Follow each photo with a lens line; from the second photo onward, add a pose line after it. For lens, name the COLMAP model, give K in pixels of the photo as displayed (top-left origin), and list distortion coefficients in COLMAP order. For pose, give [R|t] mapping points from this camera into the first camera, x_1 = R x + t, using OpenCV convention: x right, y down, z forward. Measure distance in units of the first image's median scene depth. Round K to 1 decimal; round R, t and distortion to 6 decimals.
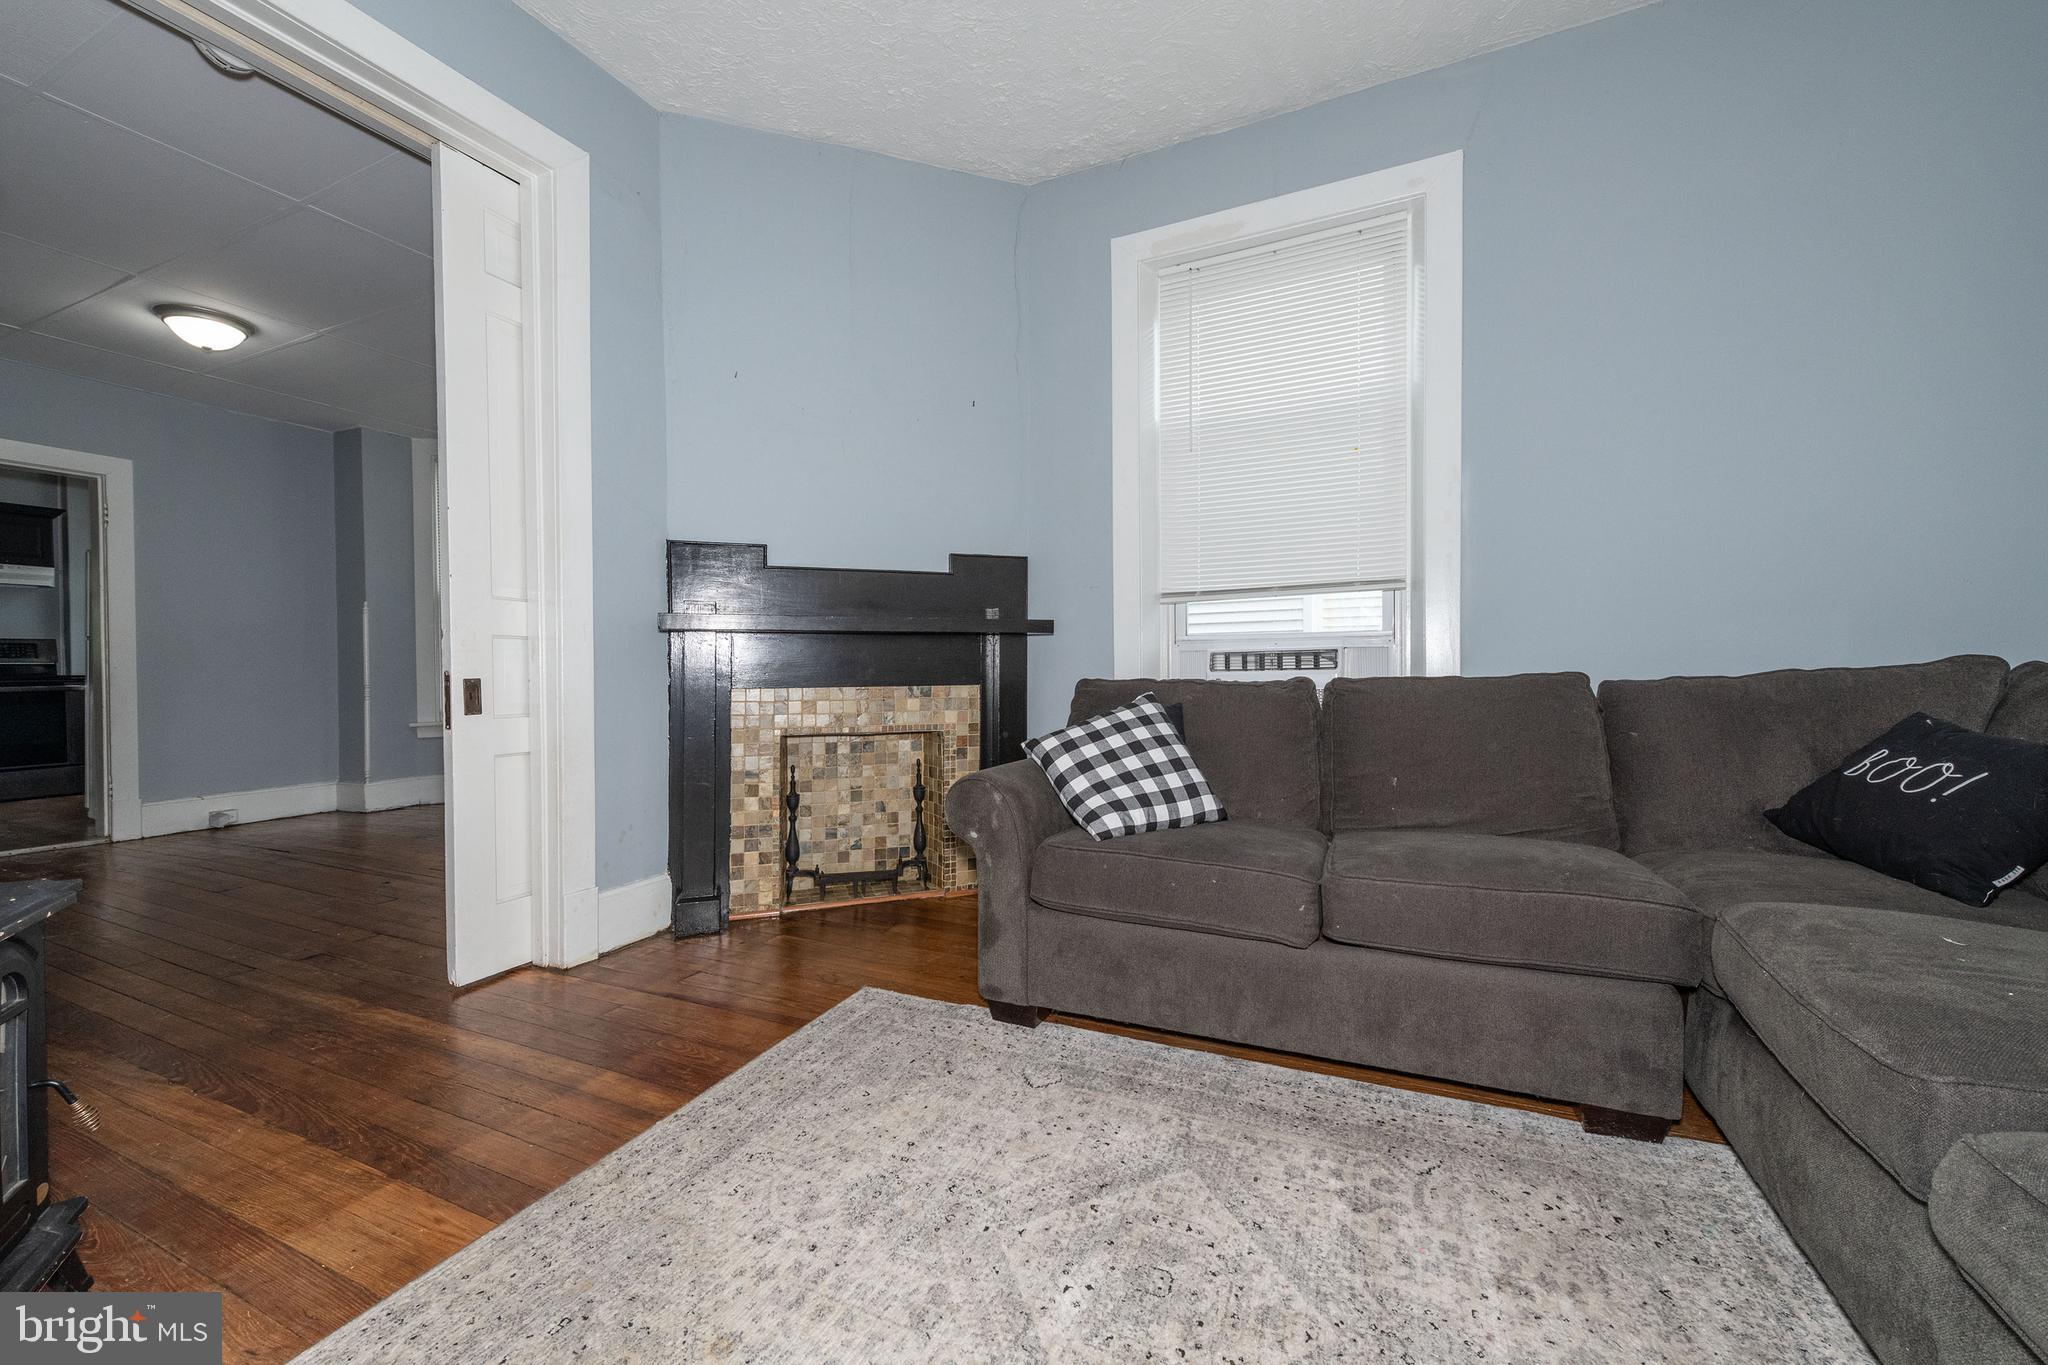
lens RADIAL K [[804.9, 0, 1029.4], [0, 804.9, 677.1], [0, 0, 1]] dist [0.015901, -0.004610]
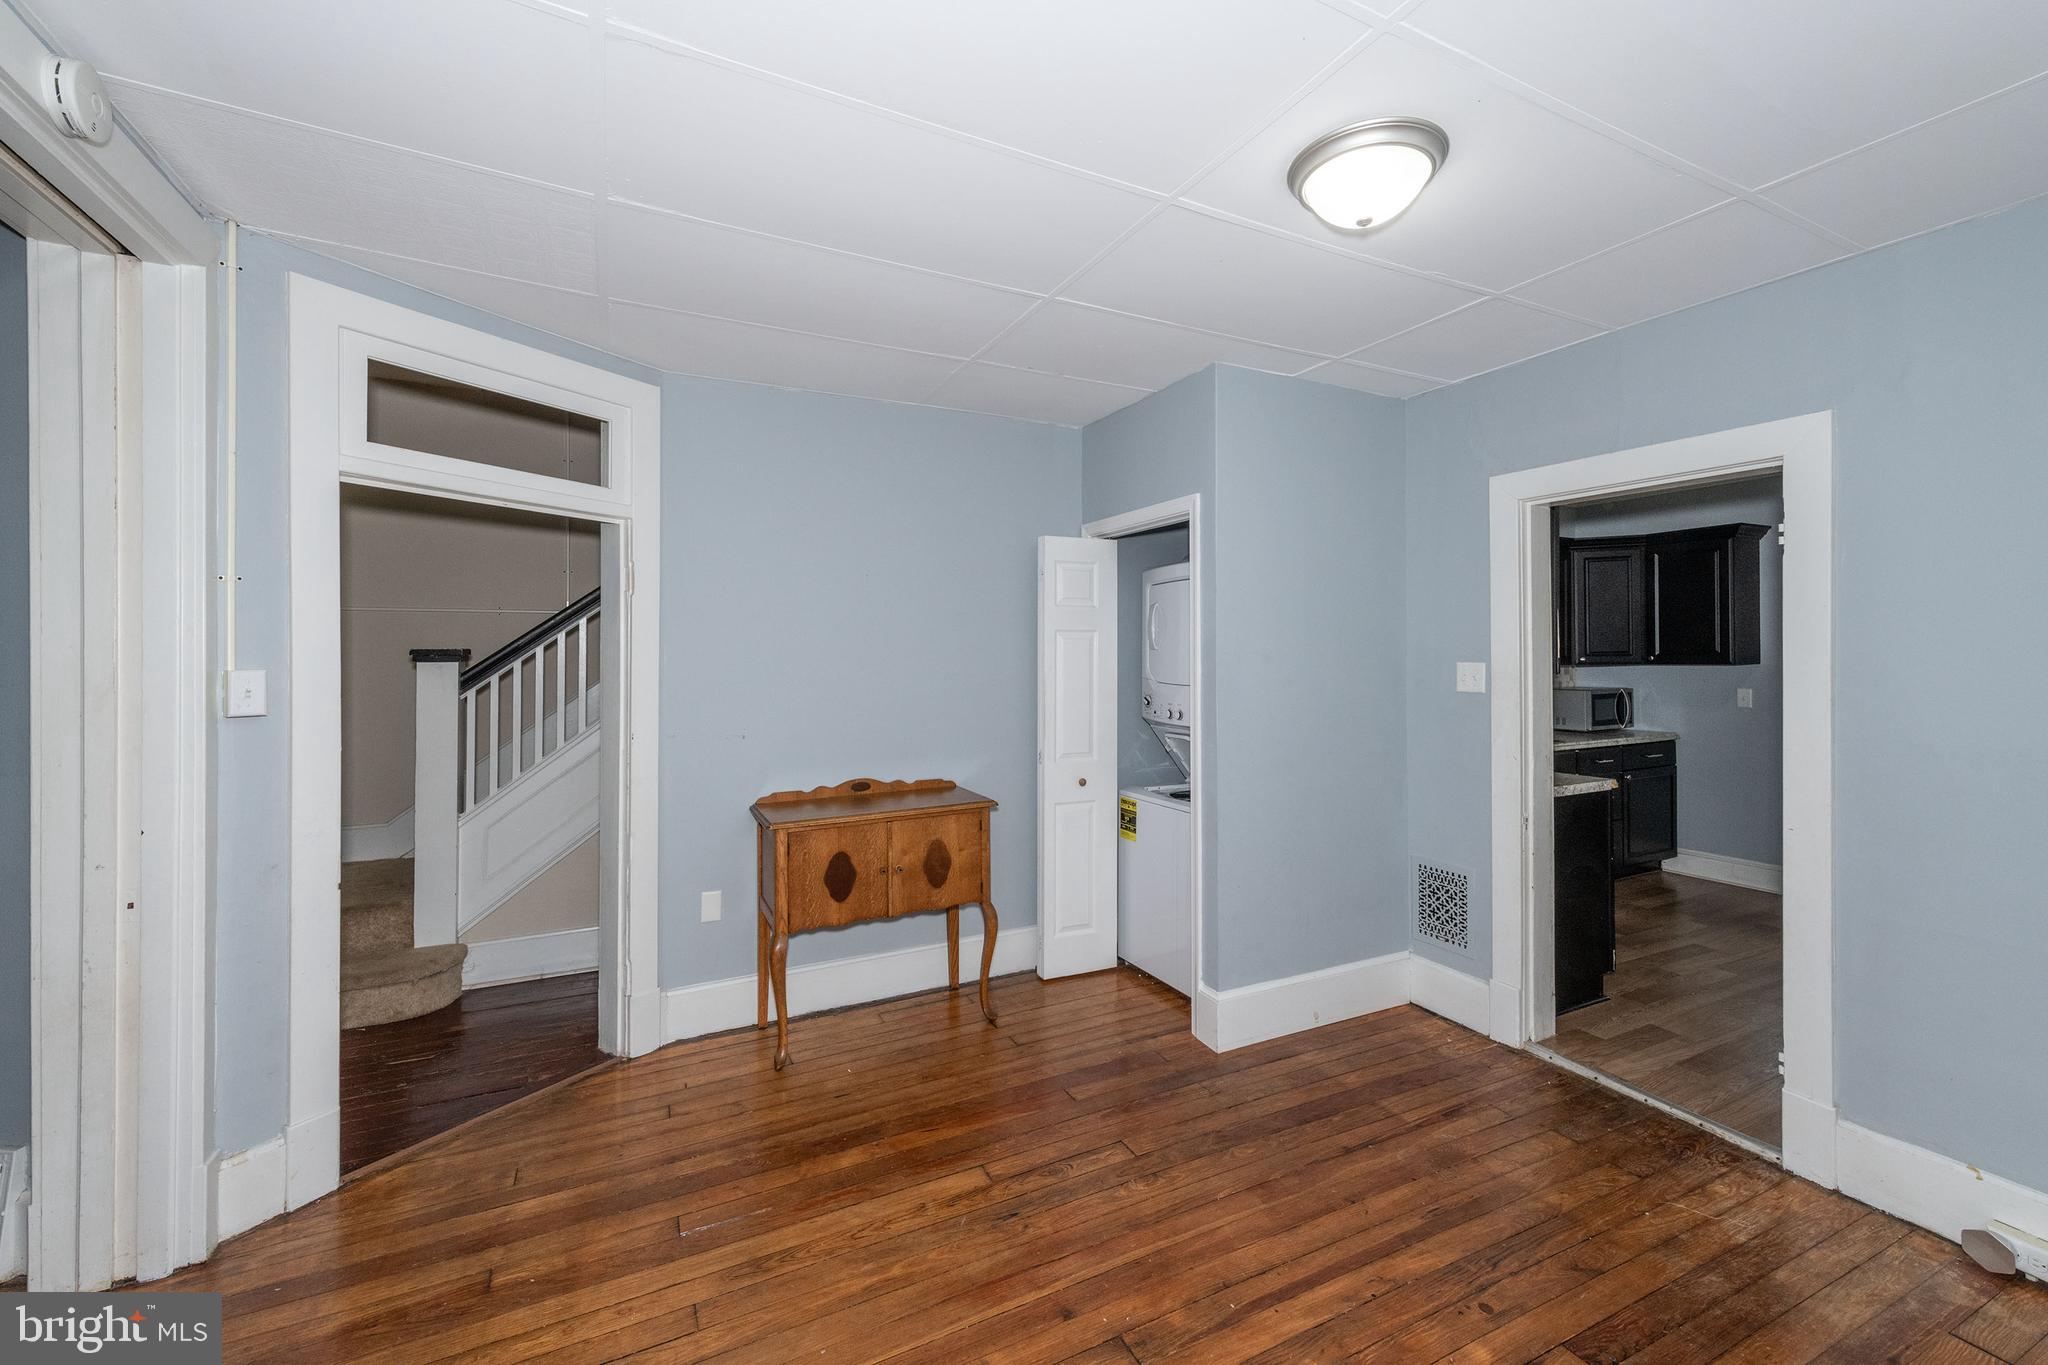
lens RADIAL K [[804.9, 0, 1011.9], [0, 804.9, 652.3], [0, 0, 1]] dist [0.015901, -0.004610]
pose [[-0.627903, 0.000443, -0.778292, -0.701759], [-0.005991, 0.999967, 0.005402, -0.204194], [0.778269, 0.008054, -0.627880, 1.577139]]
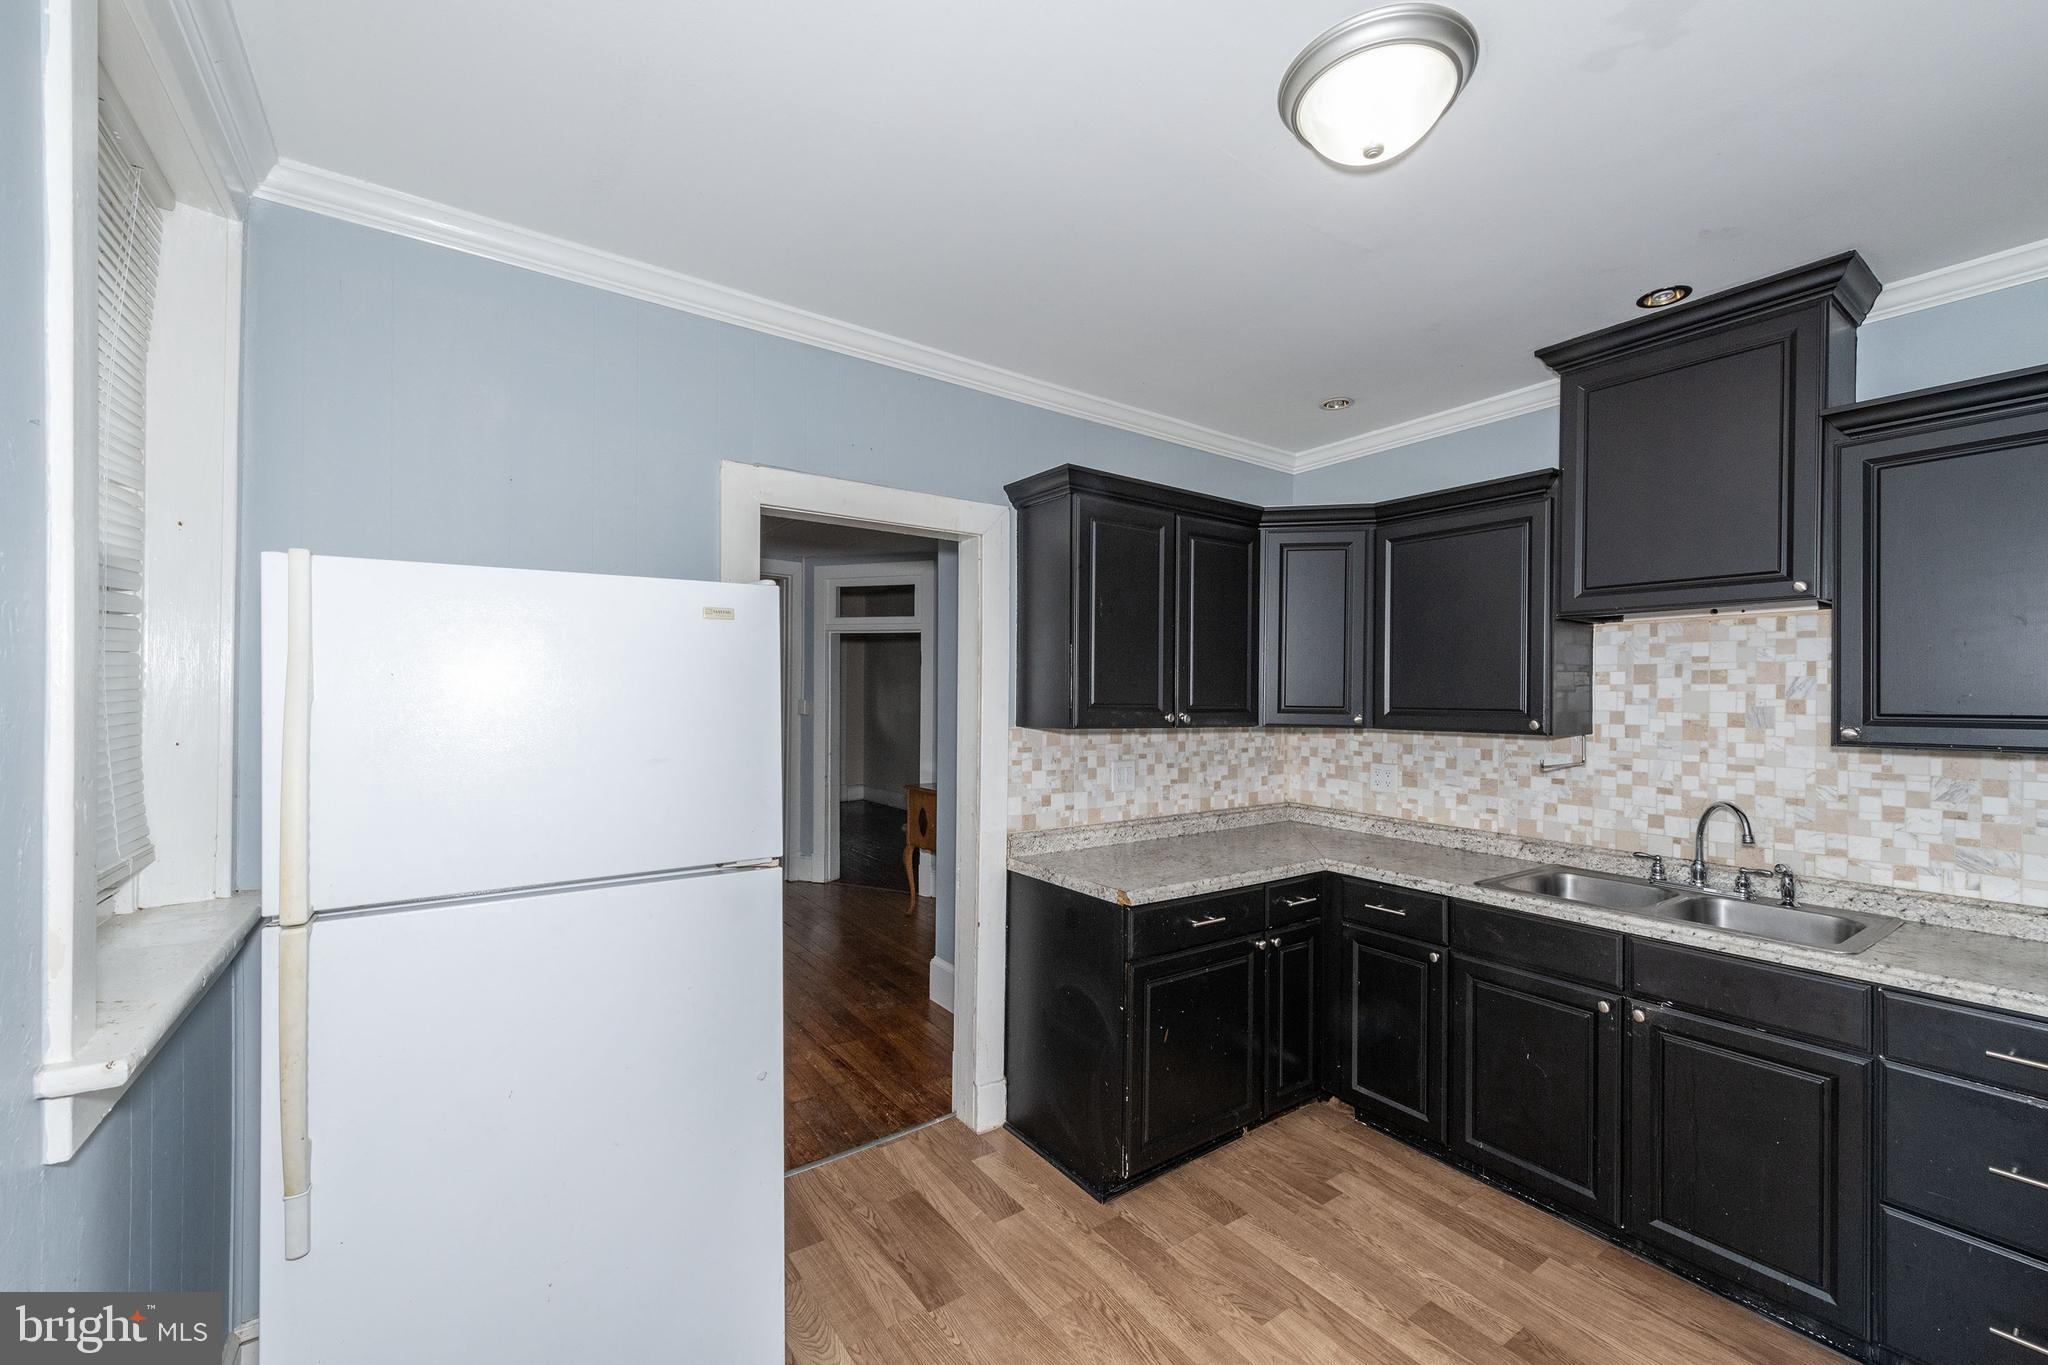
lens RADIAL K [[804.9, 0, 1043.6], [0, 804.9, 698.0], [0, 0, 1]] dist [0.015901, -0.004610]
pose [[-0.883467, -0.010728, 0.468370, -2.596648], [-0.005407, 0.999905, 0.012704, -0.218976], [-0.468462, 0.008691, -0.883441, 2.300234]]
